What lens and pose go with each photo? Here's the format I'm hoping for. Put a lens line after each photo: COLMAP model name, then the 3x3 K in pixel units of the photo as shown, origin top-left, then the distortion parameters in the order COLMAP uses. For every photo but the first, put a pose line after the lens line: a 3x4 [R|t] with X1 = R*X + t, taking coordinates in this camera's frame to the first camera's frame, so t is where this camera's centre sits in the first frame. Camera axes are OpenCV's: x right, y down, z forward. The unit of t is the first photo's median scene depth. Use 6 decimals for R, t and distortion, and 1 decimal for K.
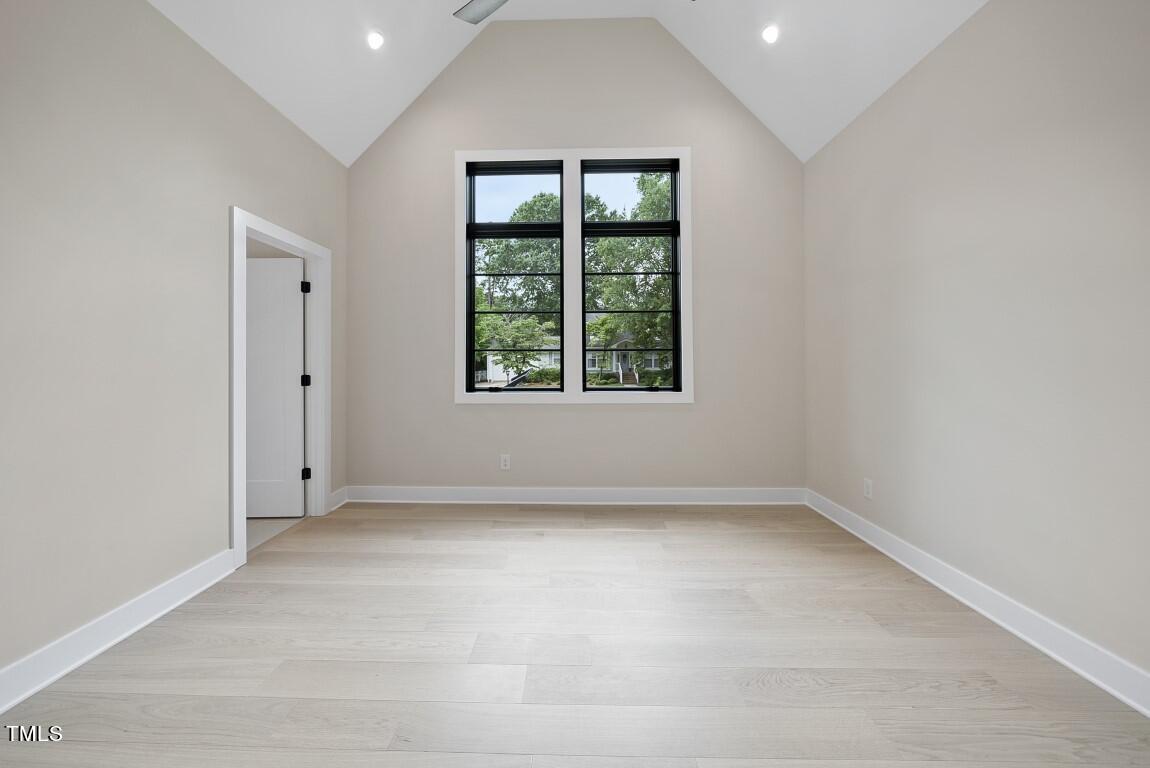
lens RADIAL K [[413.7, 0, 575.3], [0, 413.7, 359.2], [0, 0, 1]] dist [-0.001524, -0.000270]
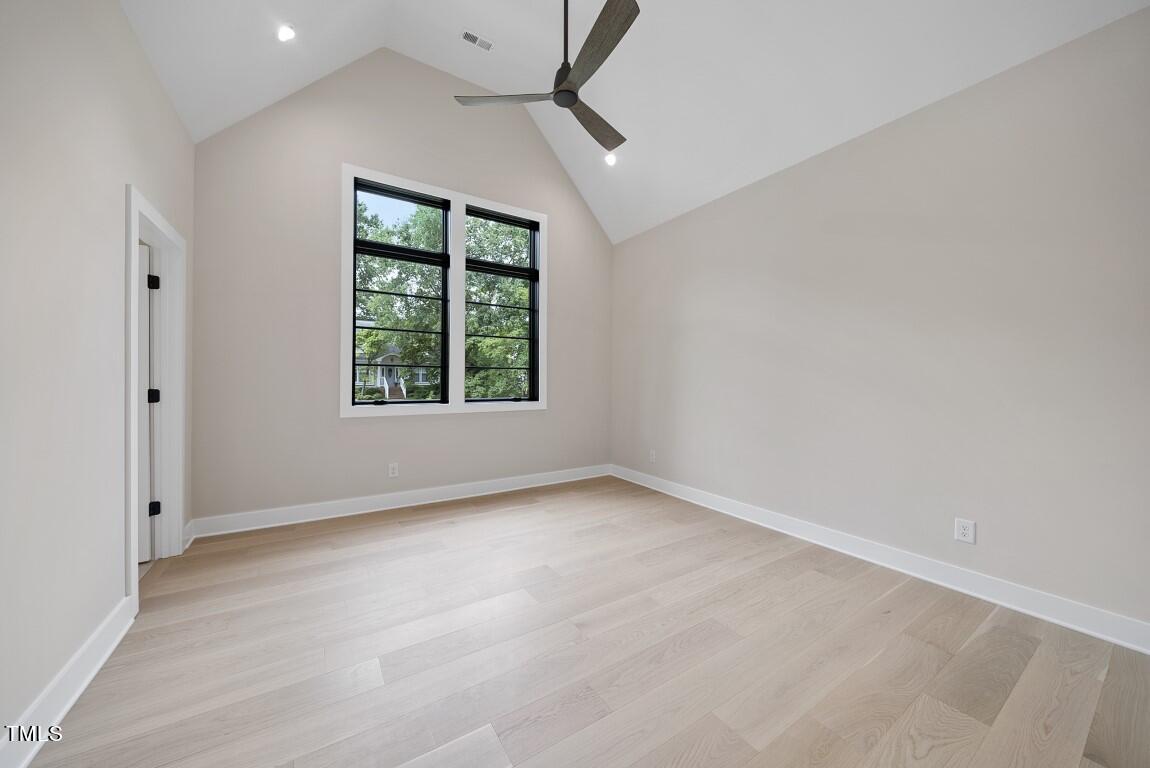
lens RADIAL K [[399.9, 0, 575.0], [0, 399.9, 384.0], [0, 0, 1]] dist [-0.000409, -0.000011]
pose [[0.825344, 0.003691, 0.564618, -0.368769], [-0.017390, 0.999670, 0.018884, -0.001860], [-0.564362, -0.025404, 0.825136, -0.114944]]
